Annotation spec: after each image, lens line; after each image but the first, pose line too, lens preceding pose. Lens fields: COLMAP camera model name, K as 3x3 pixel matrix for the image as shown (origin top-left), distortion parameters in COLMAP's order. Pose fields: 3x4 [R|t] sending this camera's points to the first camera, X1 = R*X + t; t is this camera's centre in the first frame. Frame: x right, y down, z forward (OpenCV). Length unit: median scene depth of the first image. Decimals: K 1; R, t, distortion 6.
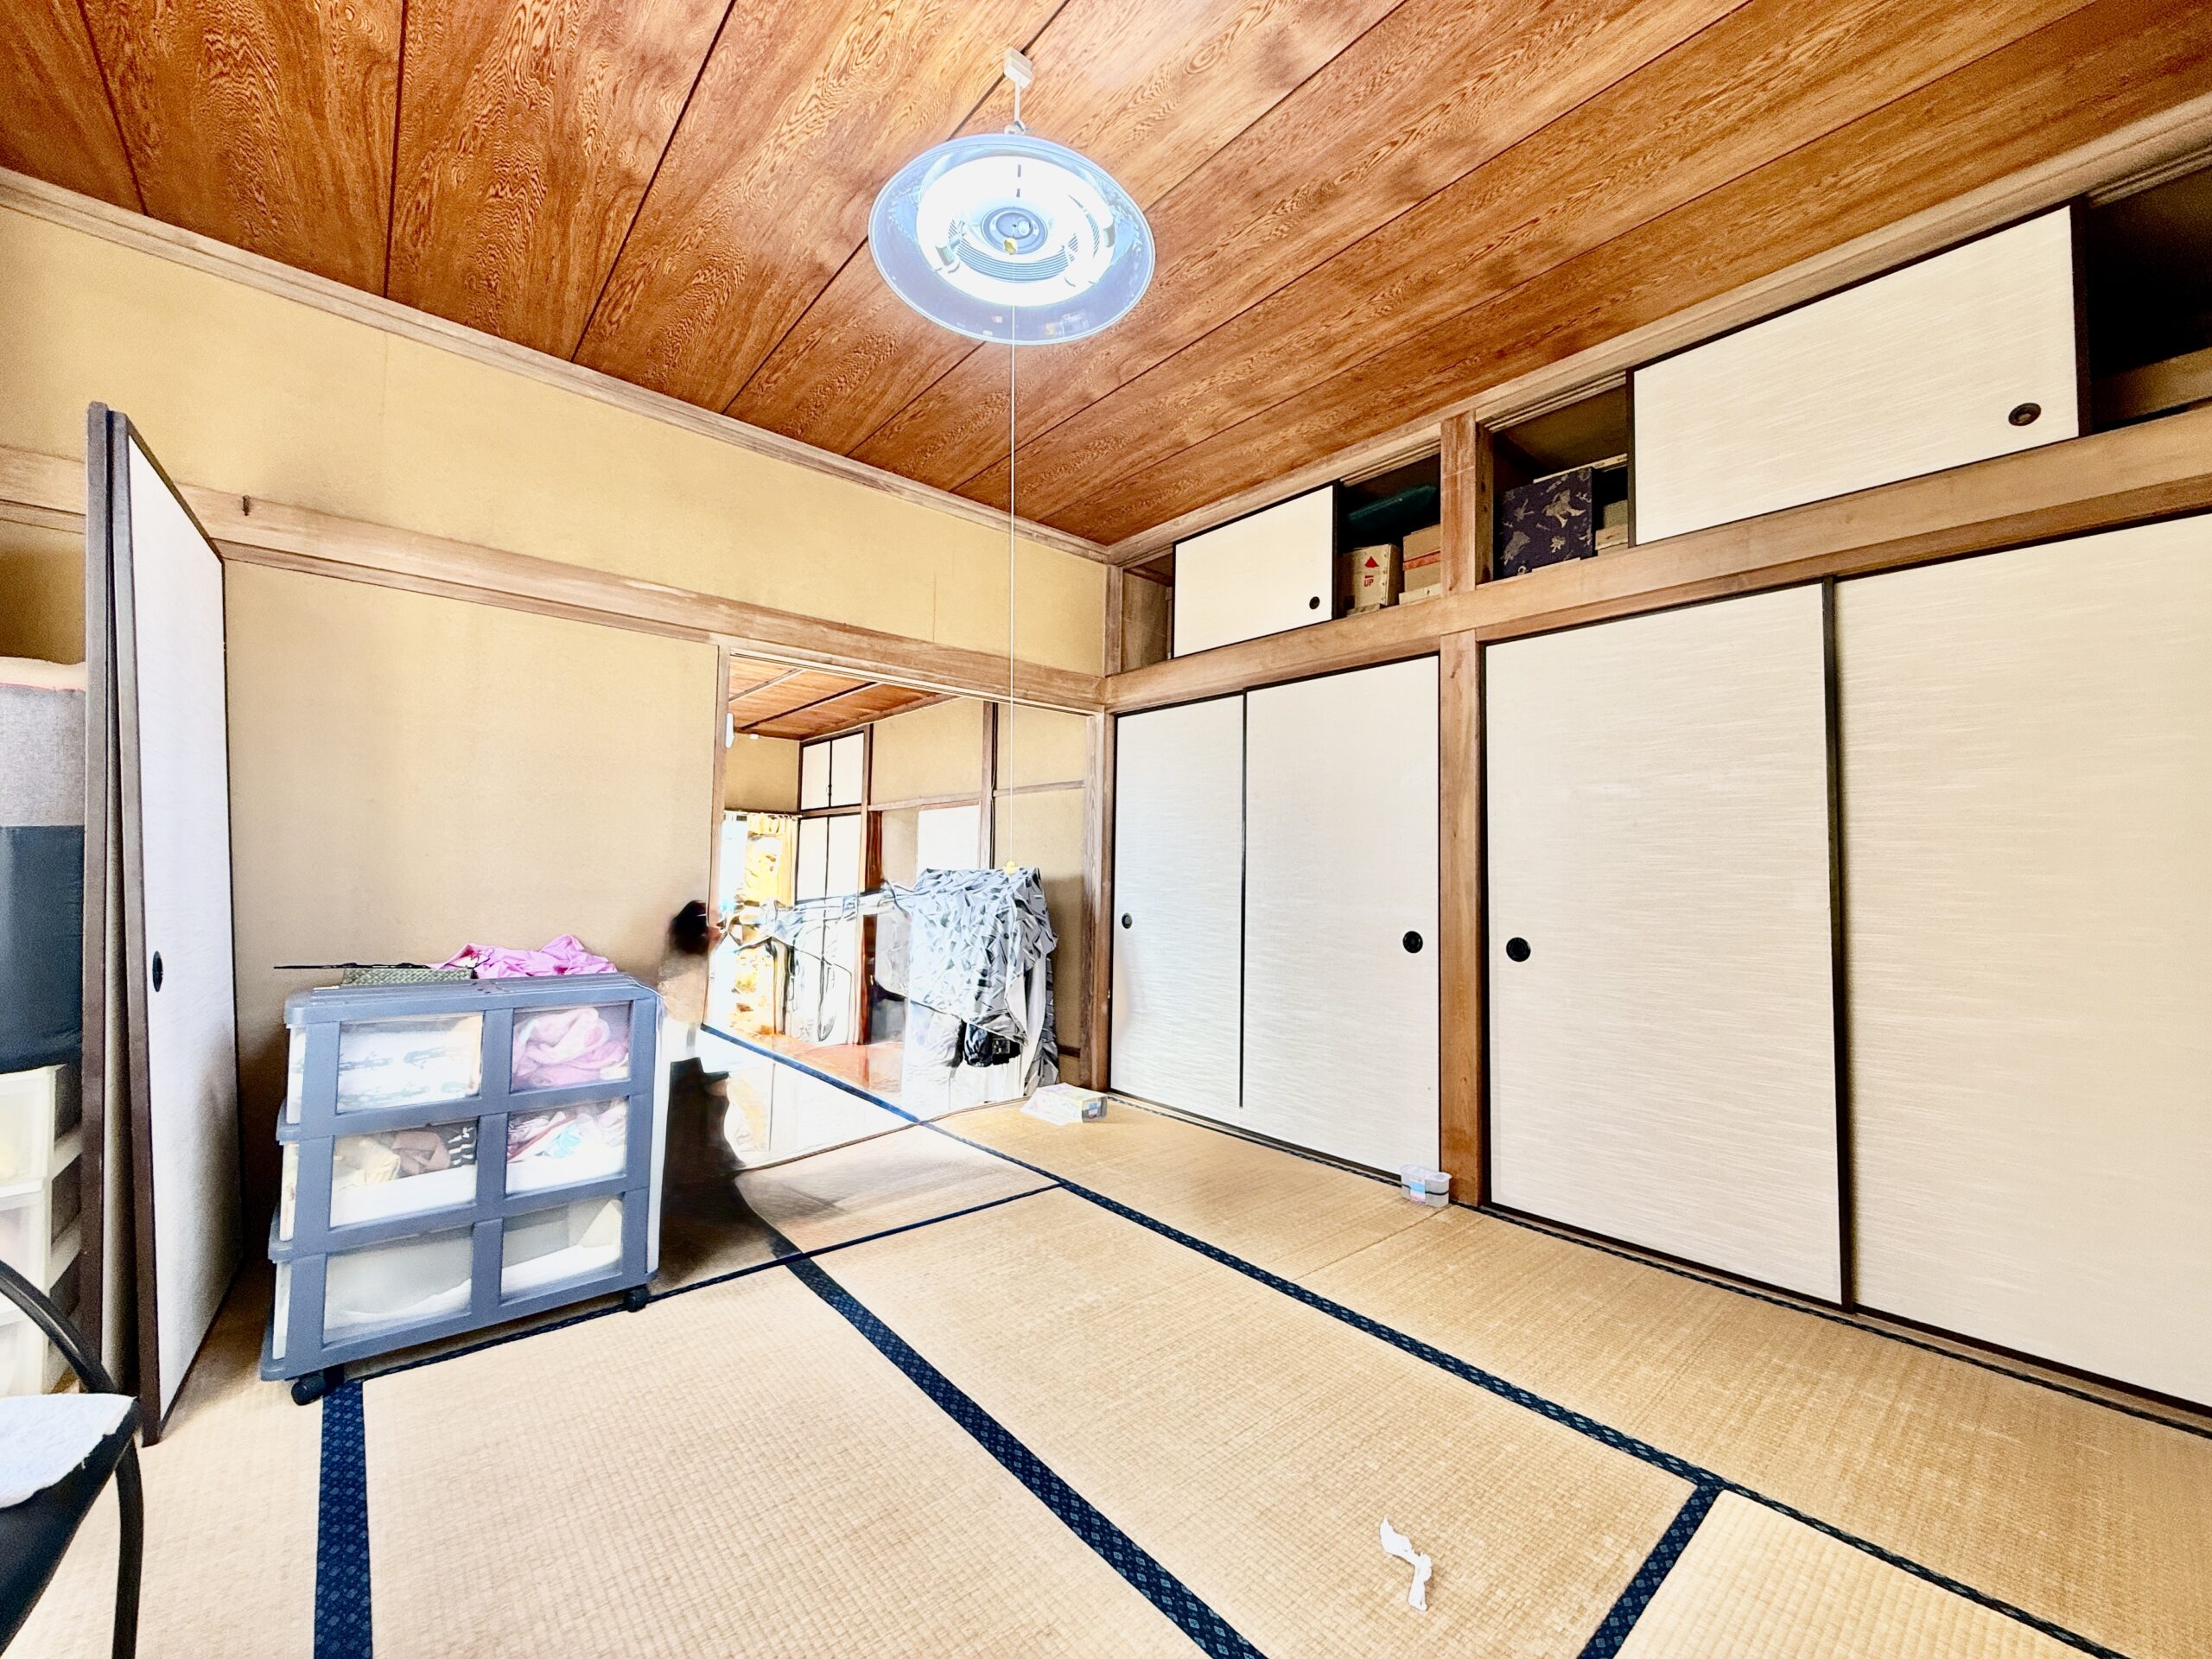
lens RADIAL K [[878.6, 0, 1104.8], [0, 878.6, 836.3], [0, 0, 1]] dist [-0.000149, 0.000275]
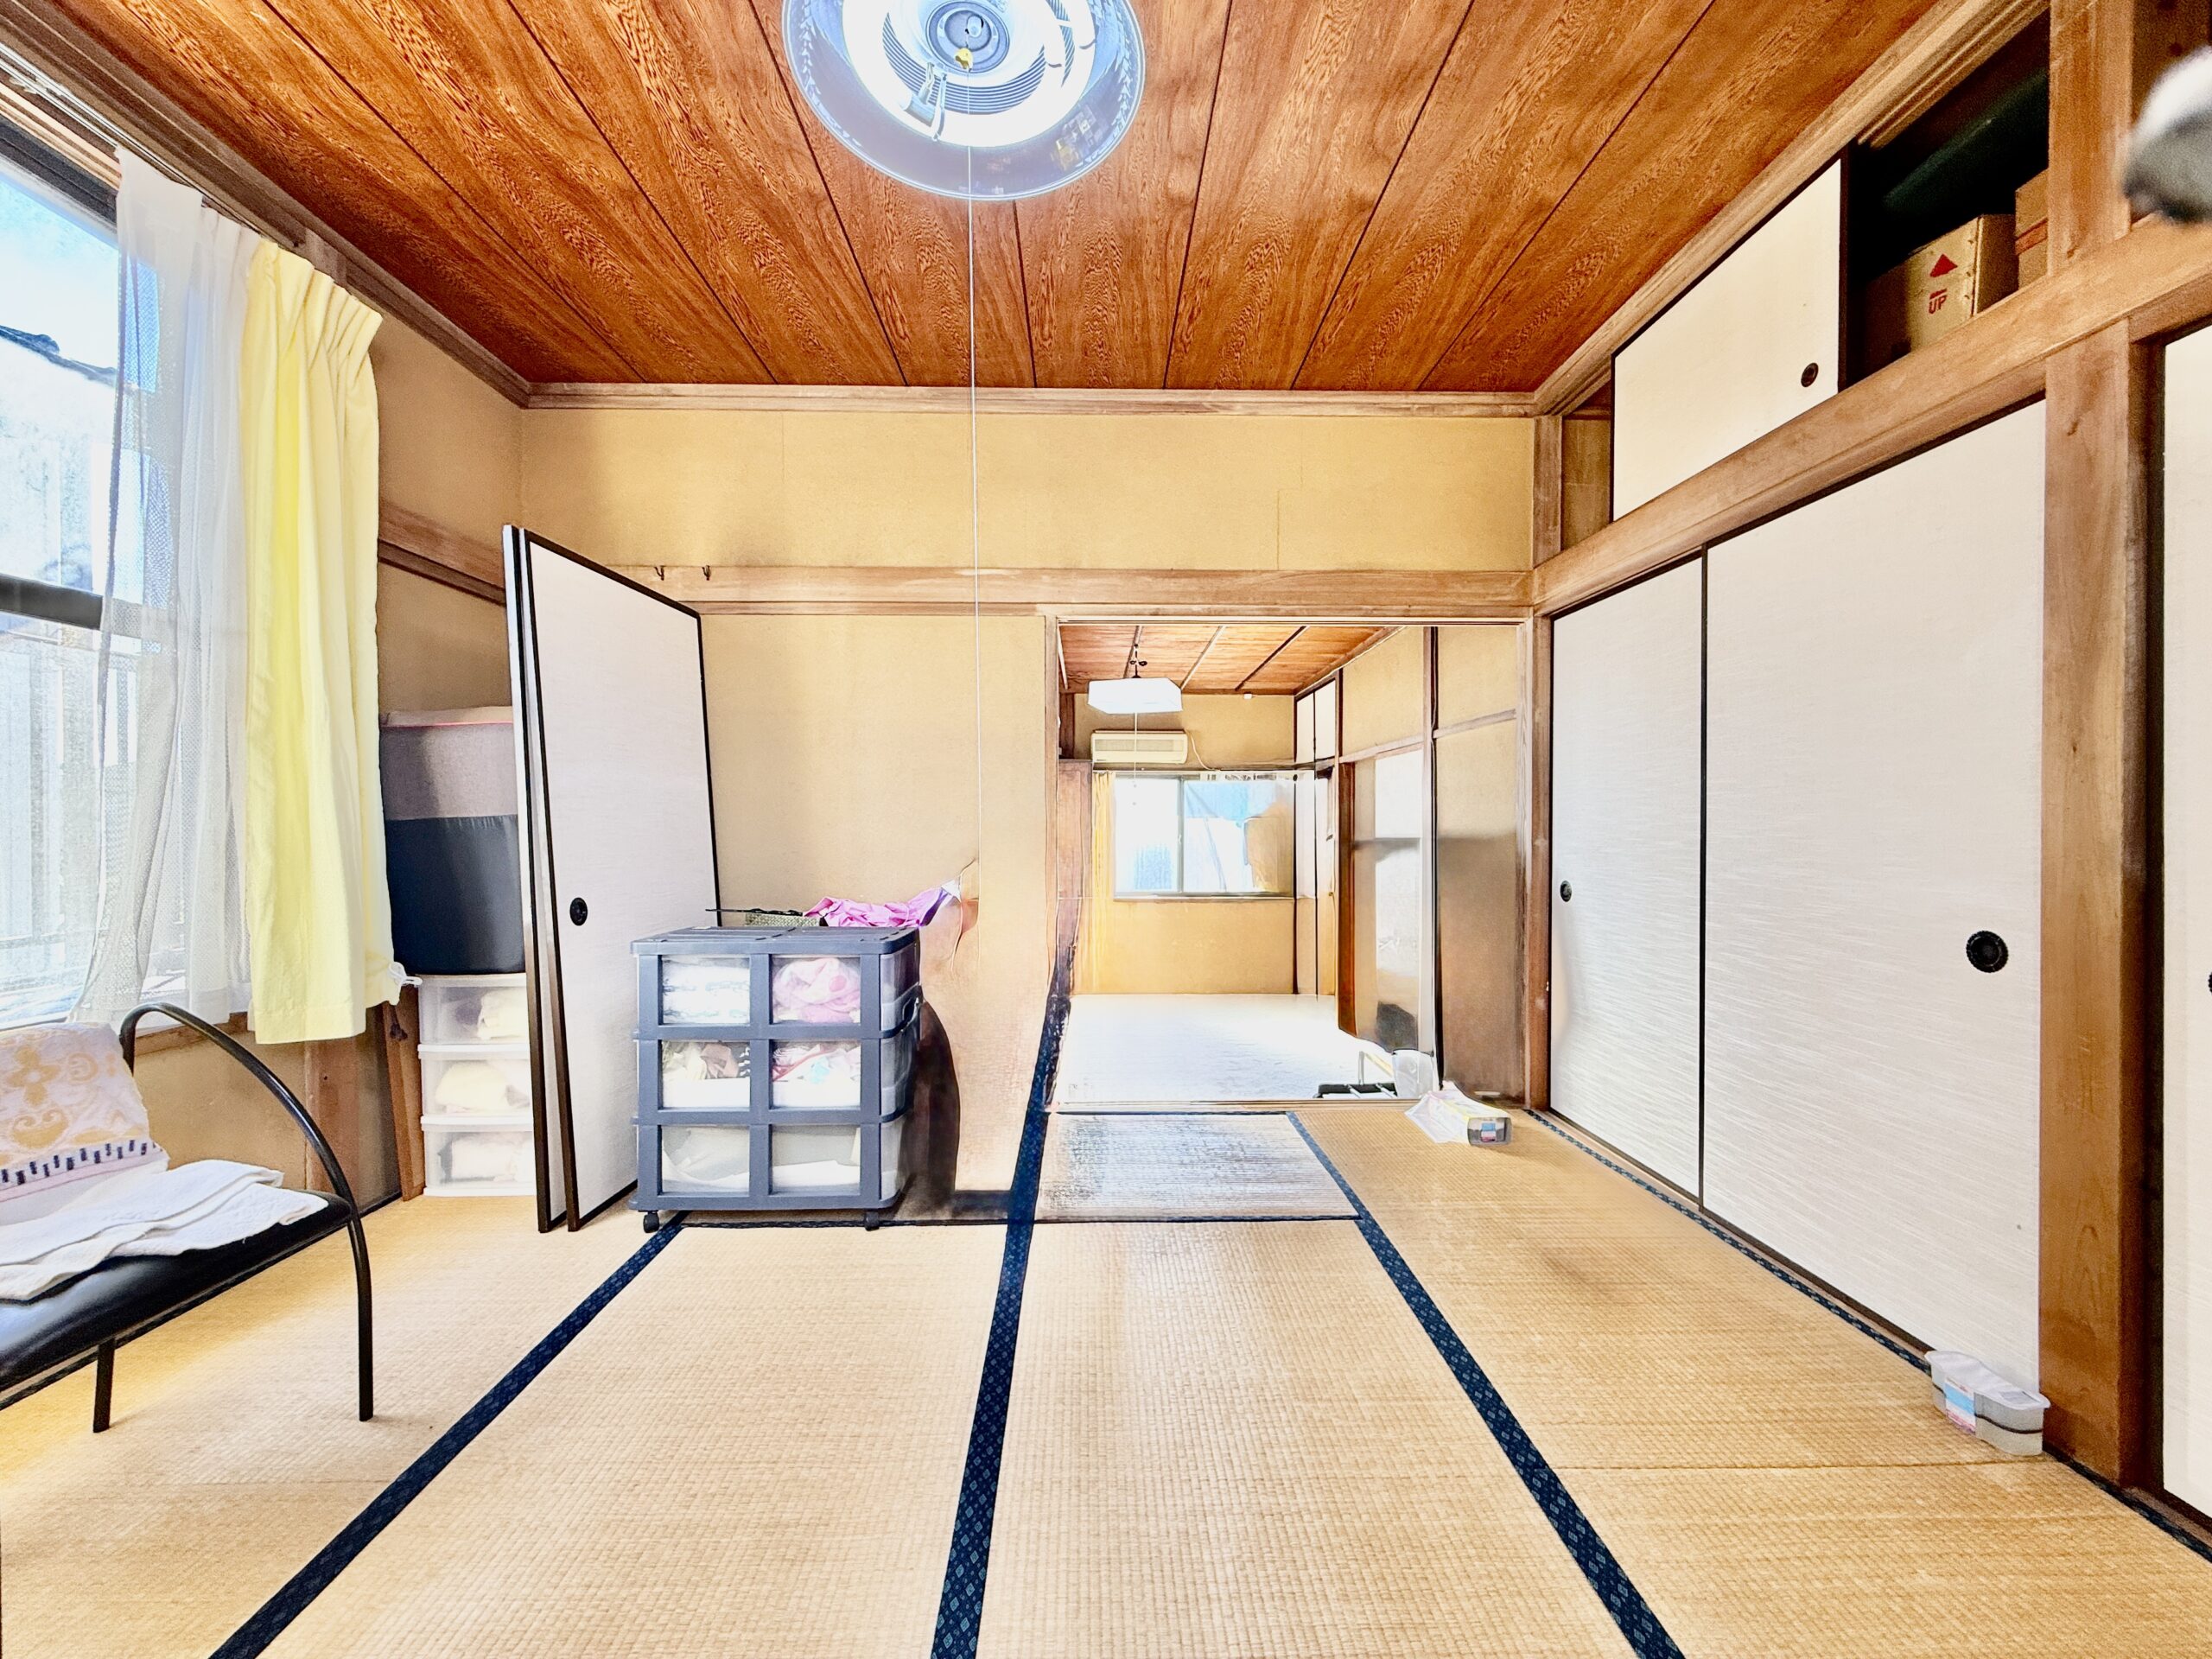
lens RADIAL K [[878.6, 0, 1105.5], [0, 878.6, 834.8], [0, 0, 1]] dist [-0.000149, 0.000275]
pose [[0.767853, -0.009033, -0.640562, 0.264903], [0.041988, 0.998460, 0.036252, 0.005739], [0.639248, -0.054733, 0.767050, 0.228225]]
